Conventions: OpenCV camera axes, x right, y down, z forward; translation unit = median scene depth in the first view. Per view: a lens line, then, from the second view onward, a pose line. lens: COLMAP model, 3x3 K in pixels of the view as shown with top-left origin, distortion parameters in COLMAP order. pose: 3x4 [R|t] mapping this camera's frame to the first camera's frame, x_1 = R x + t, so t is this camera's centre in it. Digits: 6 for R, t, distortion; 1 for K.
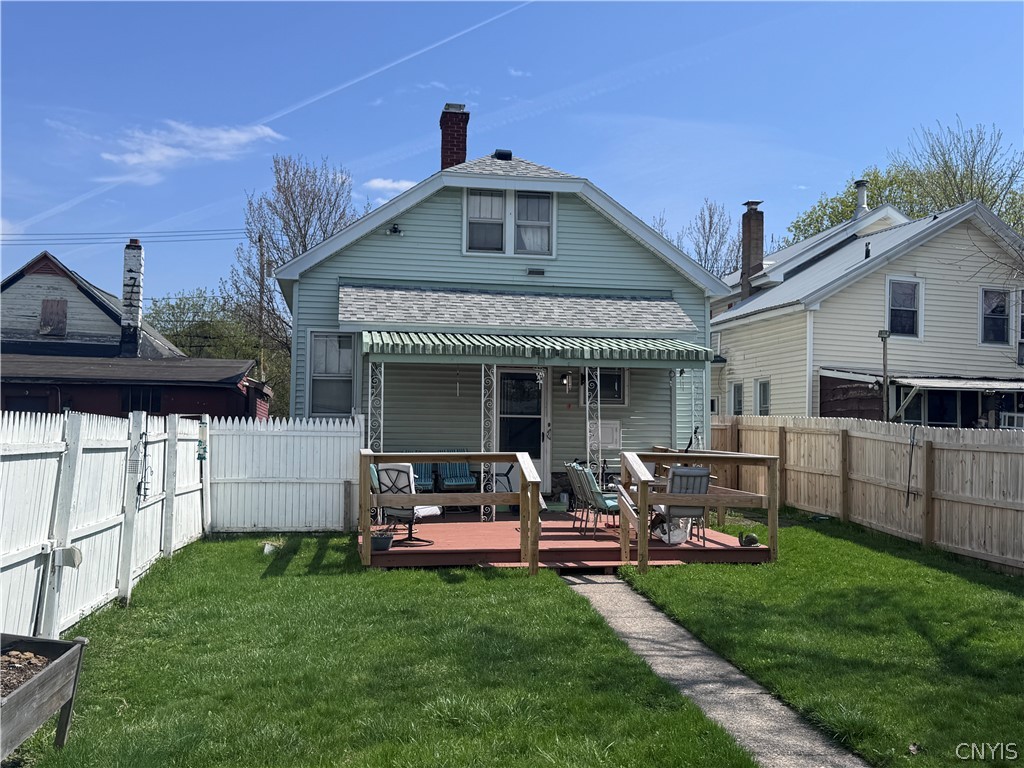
lens RADIAL K [[1014.9, 0, 512.8], [0, 1014.9, 386.3], [0, 0, 1]] dist [0.158023, -0.293056]
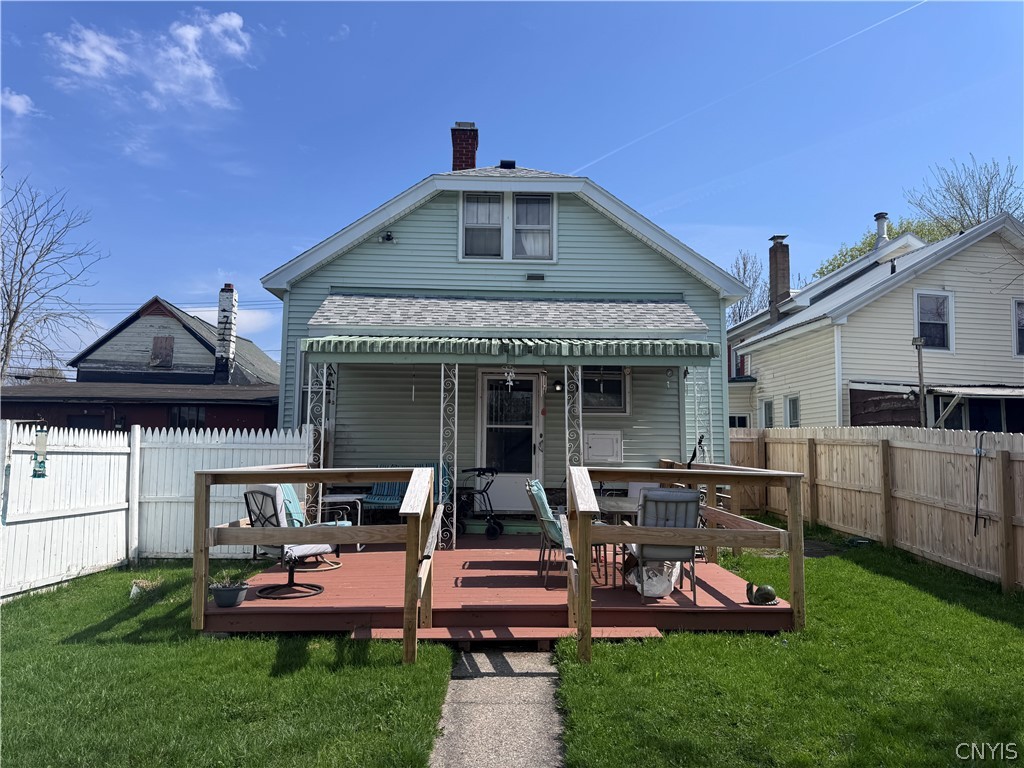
lens RADIAL K [[719.6, 0, 512.5], [0, 719.6, 381.1], [0, 0, 1]] dist [0.138576, -0.239007]
pose [[0.991038, -0.017260, -0.132458, 0.090862], [0.010596, 0.998650, -0.050847, 0.020273], [0.133157, 0.048988, 0.989884, 0.332357]]
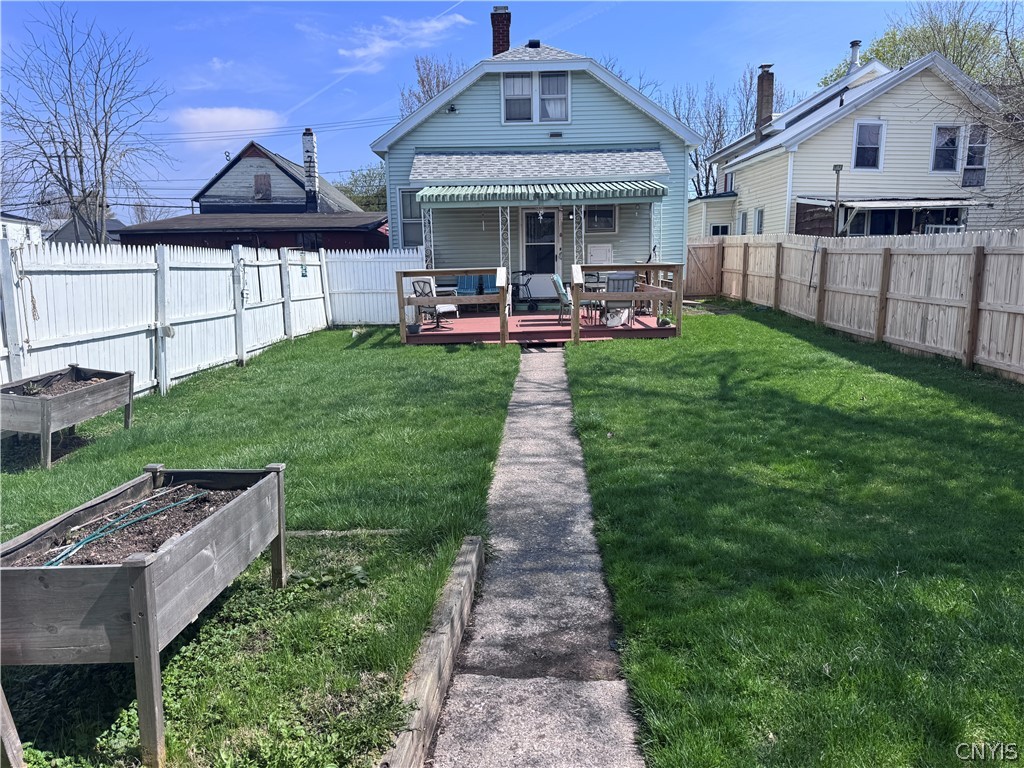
lens RADIAL K [[721.9, 0, 513.3], [0, 721.9, 398.0], [0, 0, 1]] dist [0.092935, -0.125886]
pose [[0.985426, -0.001681, -0.170098, 0.134502], [0.040628, 0.973337, 0.225751, 0.008815], [0.165183, -0.229372, 0.959220, -0.034493]]
